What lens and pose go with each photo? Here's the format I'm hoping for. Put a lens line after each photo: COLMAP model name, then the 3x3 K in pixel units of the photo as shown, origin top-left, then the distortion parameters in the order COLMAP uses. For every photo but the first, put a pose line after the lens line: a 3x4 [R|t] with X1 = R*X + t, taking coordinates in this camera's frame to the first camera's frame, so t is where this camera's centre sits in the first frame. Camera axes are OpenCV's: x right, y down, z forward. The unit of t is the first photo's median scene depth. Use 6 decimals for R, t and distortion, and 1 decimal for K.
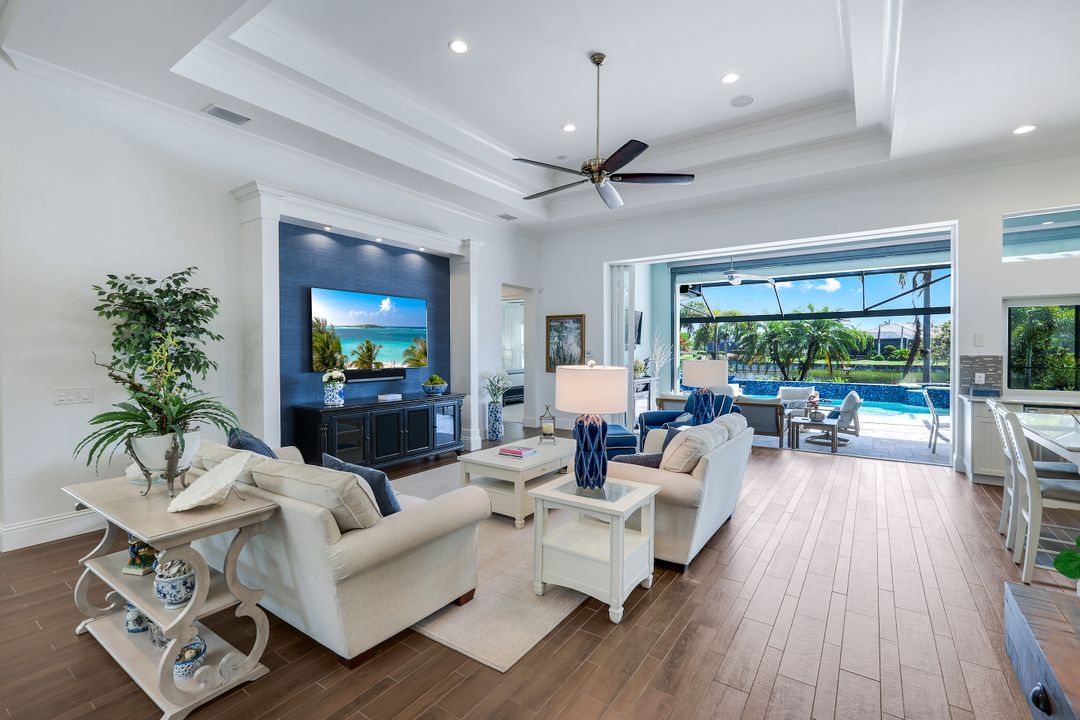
lens RADIAL K [[475.7, 0, 541.4], [0, 475.7, 356.2], [0, 0, 1]] dist [0.002841, -0.000606]
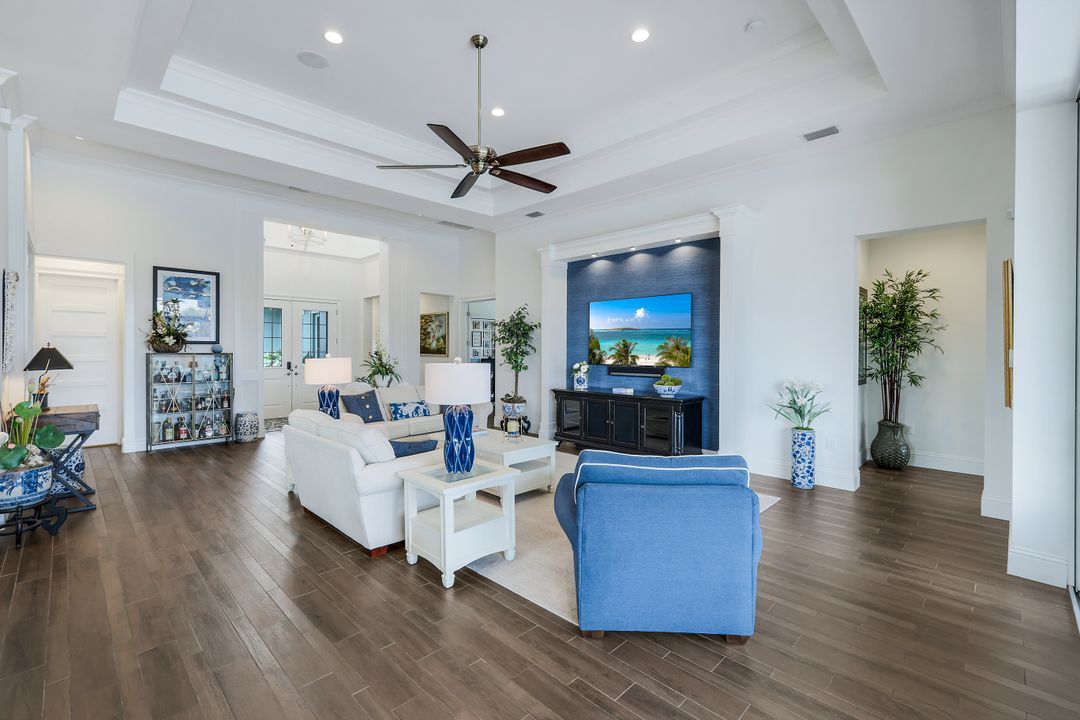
lens RADIAL K [[475.7, 0, 541.7], [0, 475.7, 352.2], [0, 0, 1]] dist [0.002841, -0.000606]
pose [[-0.171036, 0.009668, -0.985217, 0.910648], [-0.015216, 0.999807, 0.012453, -0.015634], [0.985147, 0.017121, -0.170856, 1.135144]]
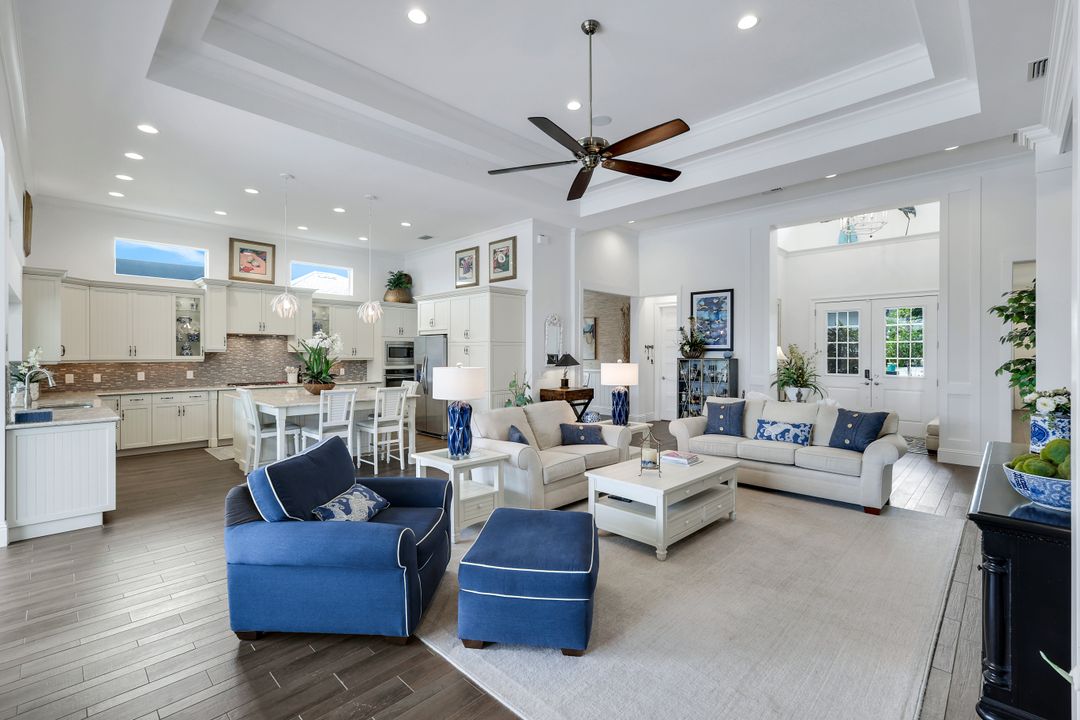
lens RADIAL K [[475.7, 0, 538.6], [0, 475.7, 355.6], [0, 0, 1]] dist [0.002841, -0.000606]
pose [[-0.985887, 0.002828, 0.167390, 0.065090], [0.006019, 0.999810, 0.018559, -0.025432], [-0.167306, 0.019304, -0.985716, 1.661532]]
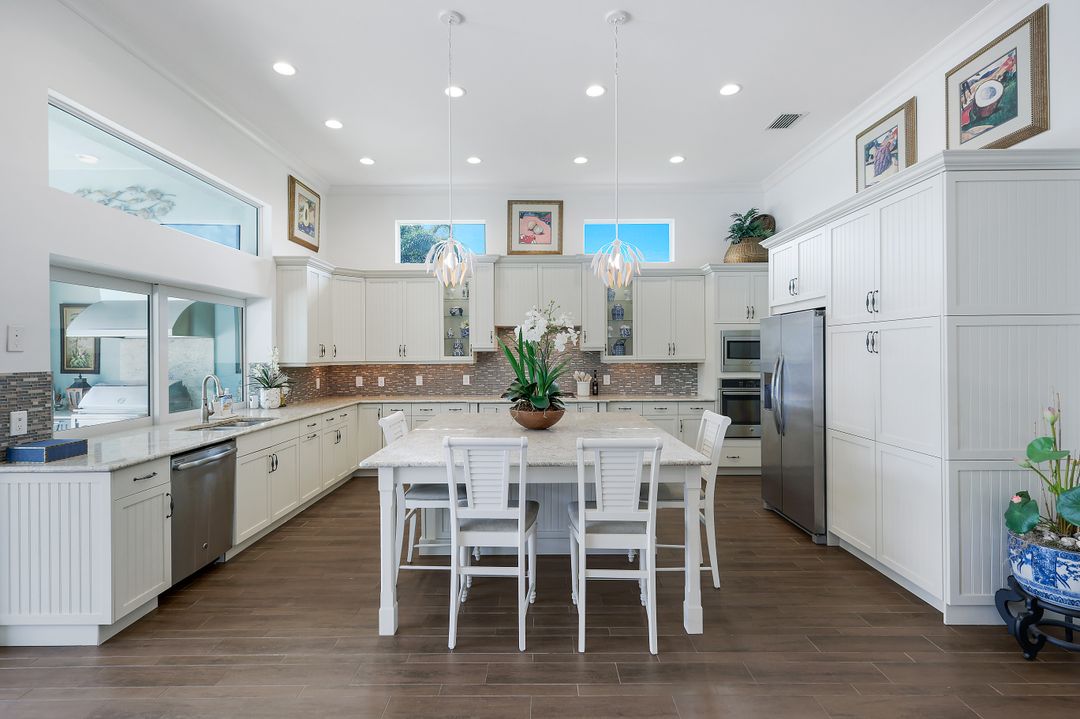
lens RADIAL K [[502.1, 0, 540.3], [0, 502.1, 354.2], [0, 0, 1]] dist [0.005183, 0.000163]
pose [[-0.570165, 0.006080, 0.821508, 0.256508], [0.019796, 0.999784, 0.006341, -0.013025], [-0.821292, 0.019878, -0.570162, 0.930827]]
